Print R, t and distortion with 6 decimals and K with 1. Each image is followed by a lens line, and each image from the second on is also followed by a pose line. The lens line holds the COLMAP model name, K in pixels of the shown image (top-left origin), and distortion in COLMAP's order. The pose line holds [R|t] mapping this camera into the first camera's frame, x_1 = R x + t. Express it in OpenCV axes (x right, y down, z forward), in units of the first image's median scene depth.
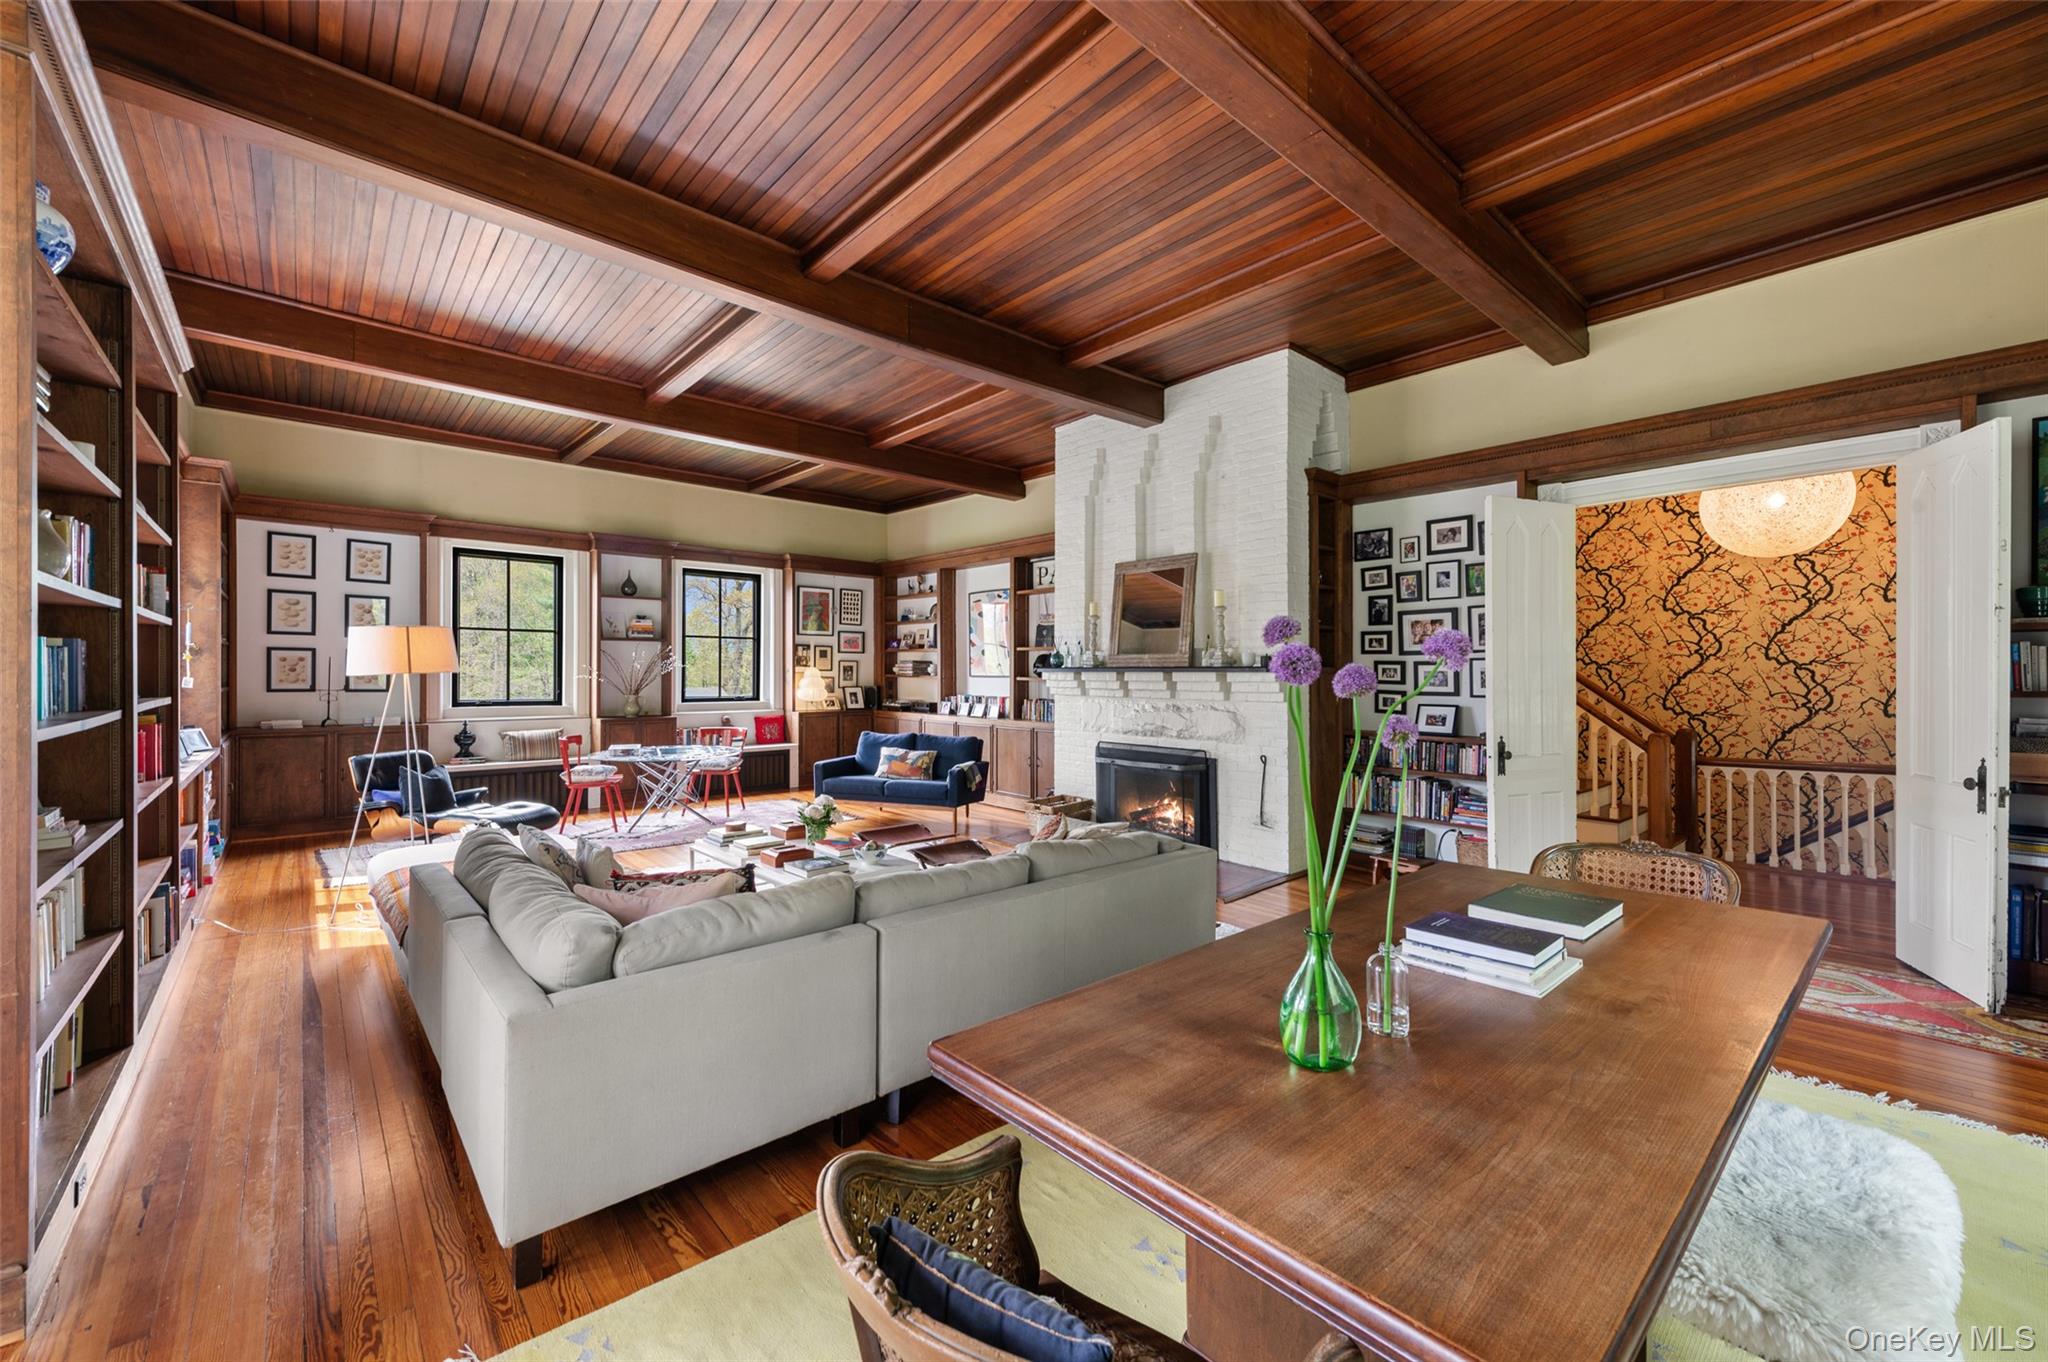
lens RADIAL K [[806.9, 0, 1014.4], [0, 806.9, 675.4], [0, 0, 1]] dist [0.015238, -0.000505]
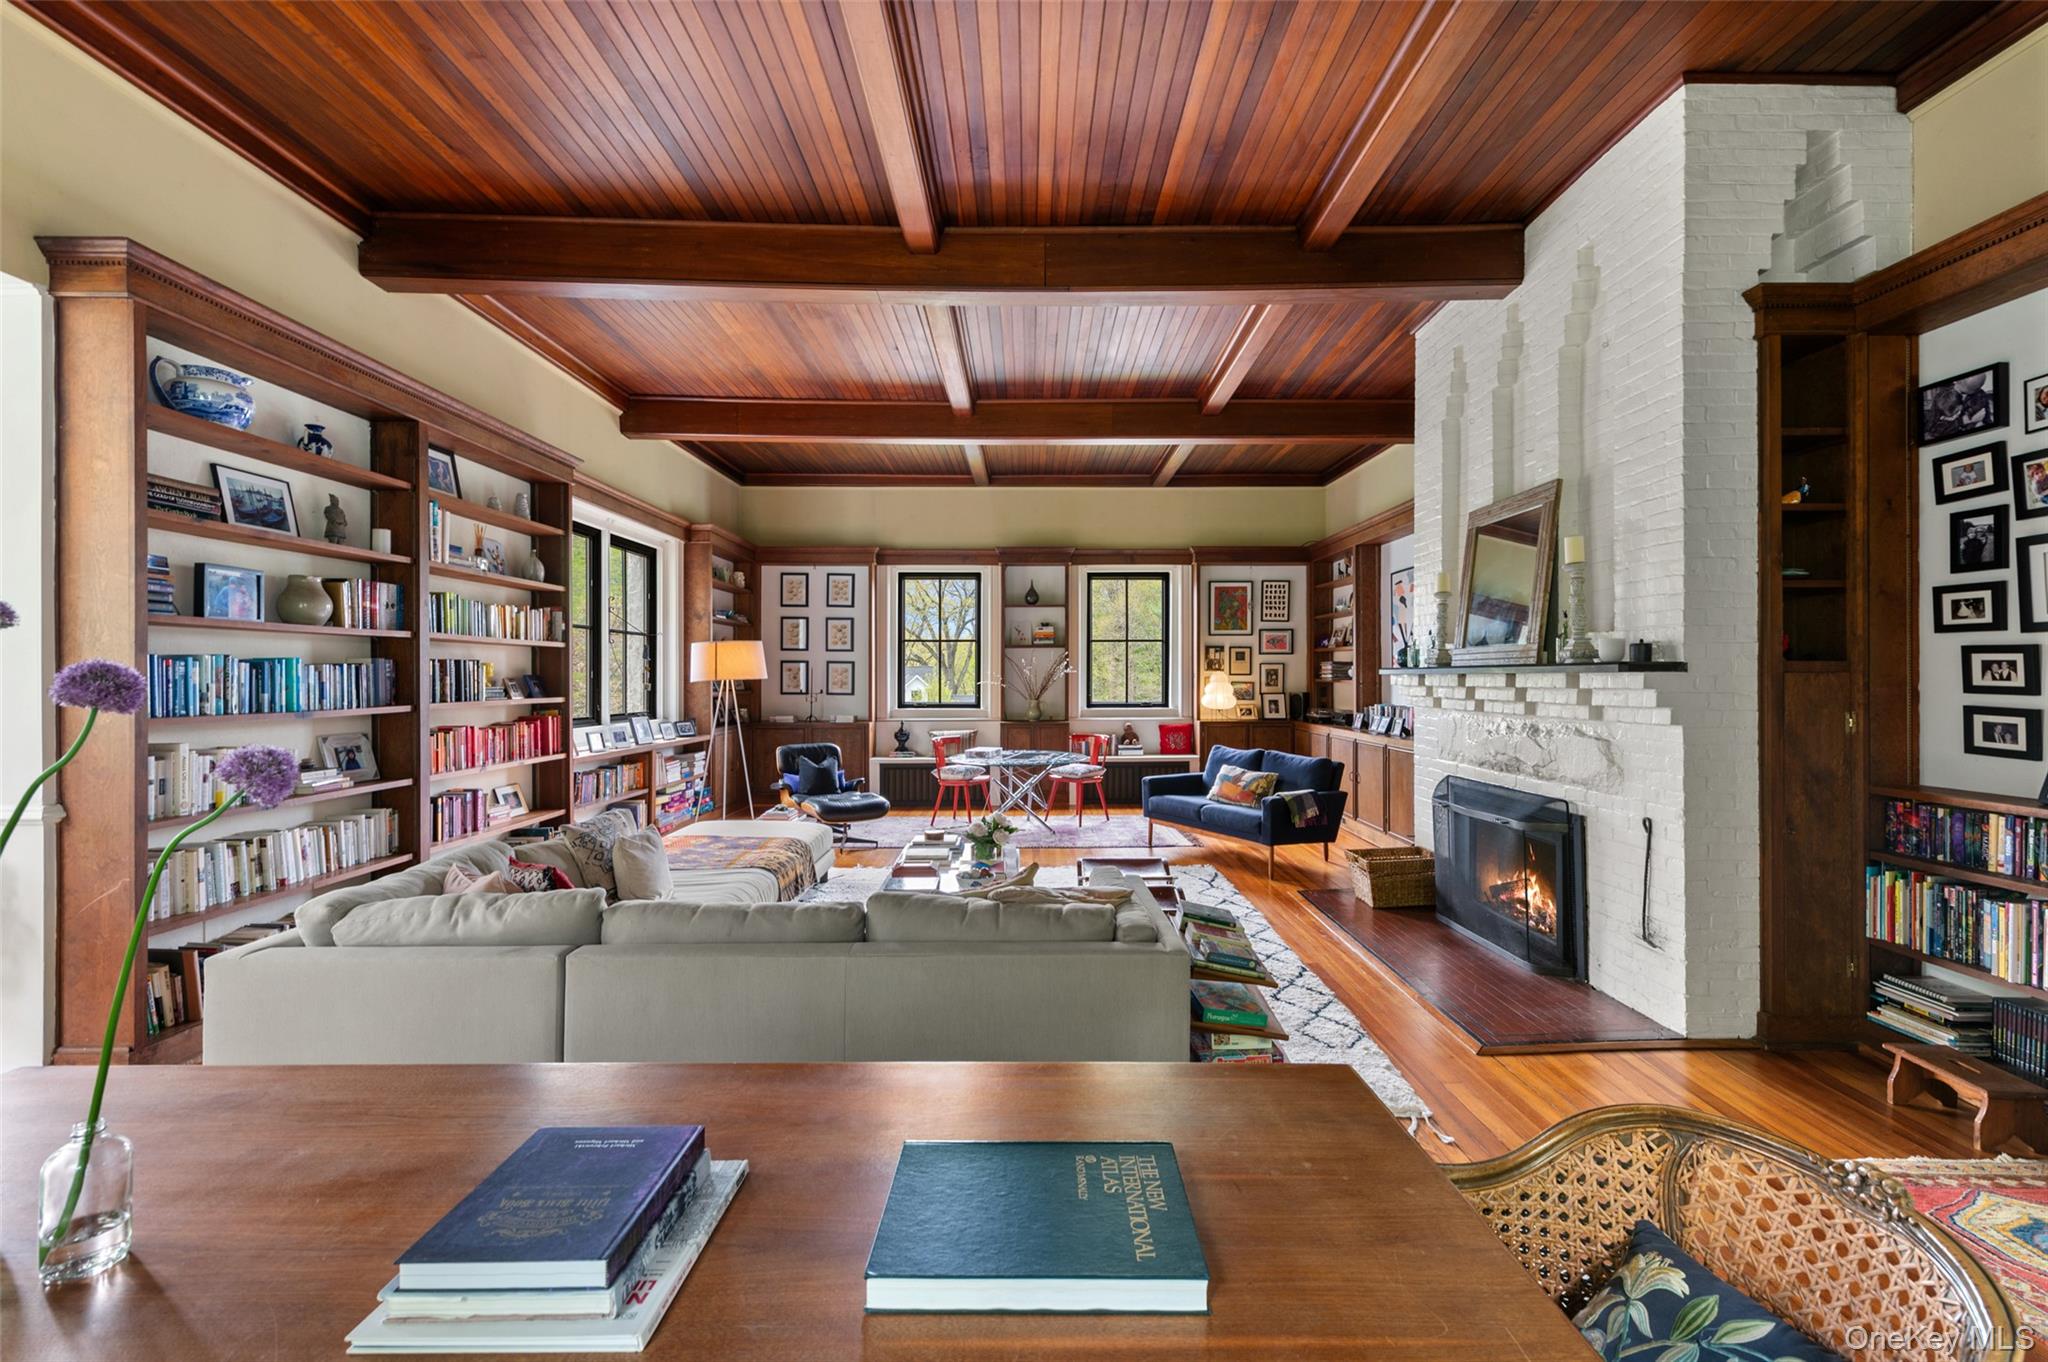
lens RADIAL K [[854.0, 0, 1036.9], [0, 854.0, 683.8], [0, 0, 1]] dist [0.002764, -0.000092]
pose [[0.759173, -0.001000, -0.650888, 0.298967], [0.003295, 0.999992, 0.002307, 0.001251], [0.650881, -0.003896, 0.759170, 0.211148]]
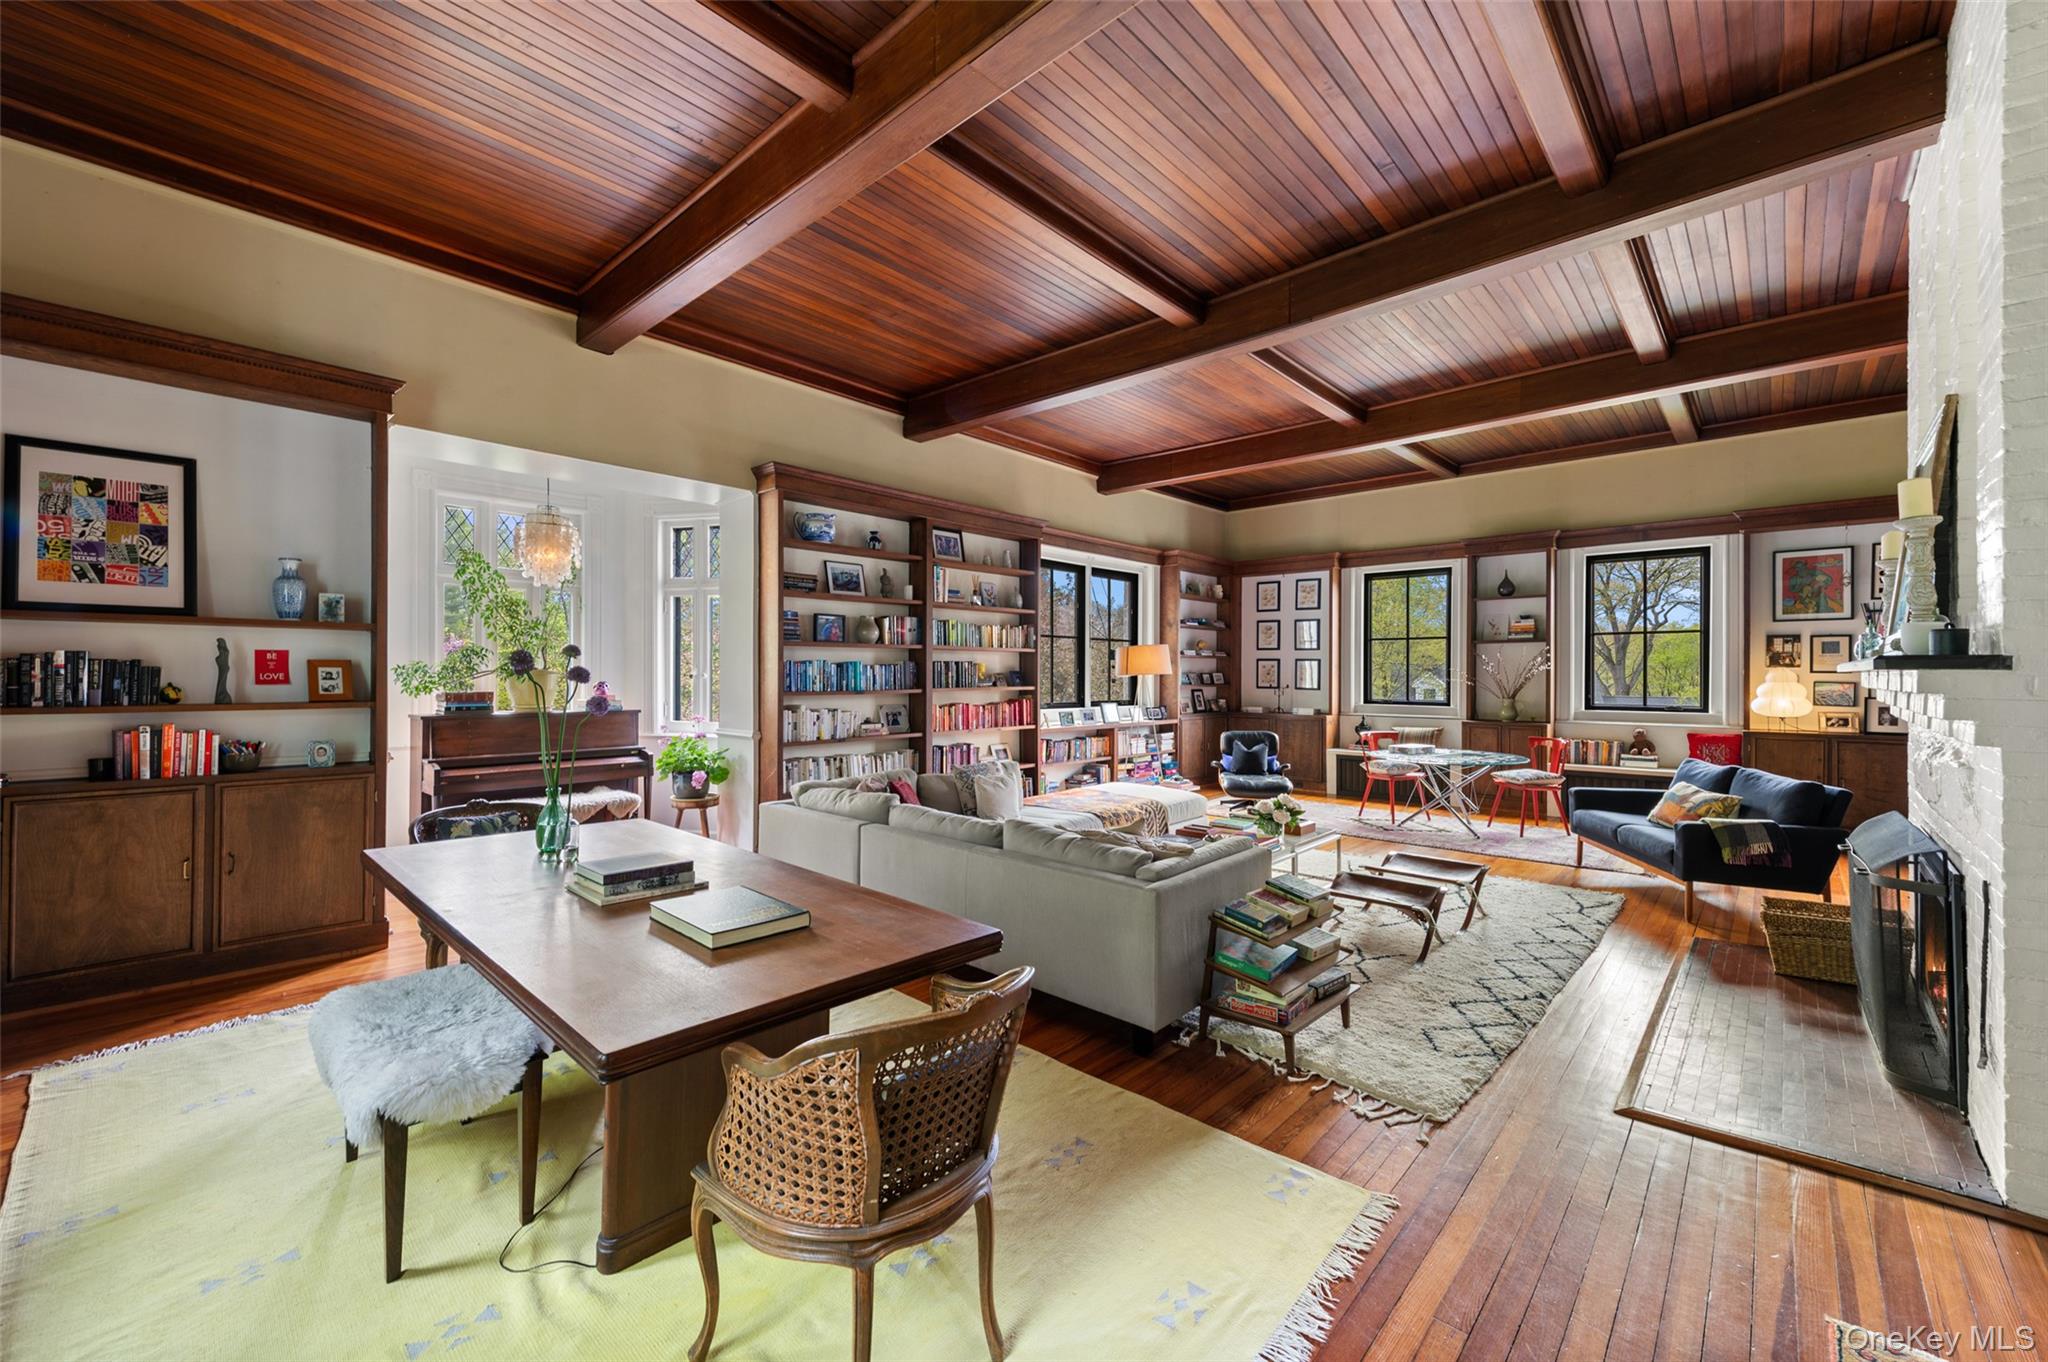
lens RADIAL K [[802.6, 0, 1022.6], [0, 802.6, 676.9], [0, 0, 1]] dist [0.007982, -0.000437]
pose [[0.103609, -0.000006, -0.994618, 0.521134], [-0.005173, 0.999986, -0.000545, 0.001955], [0.994605, 0.005202, 0.103607, 0.398971]]
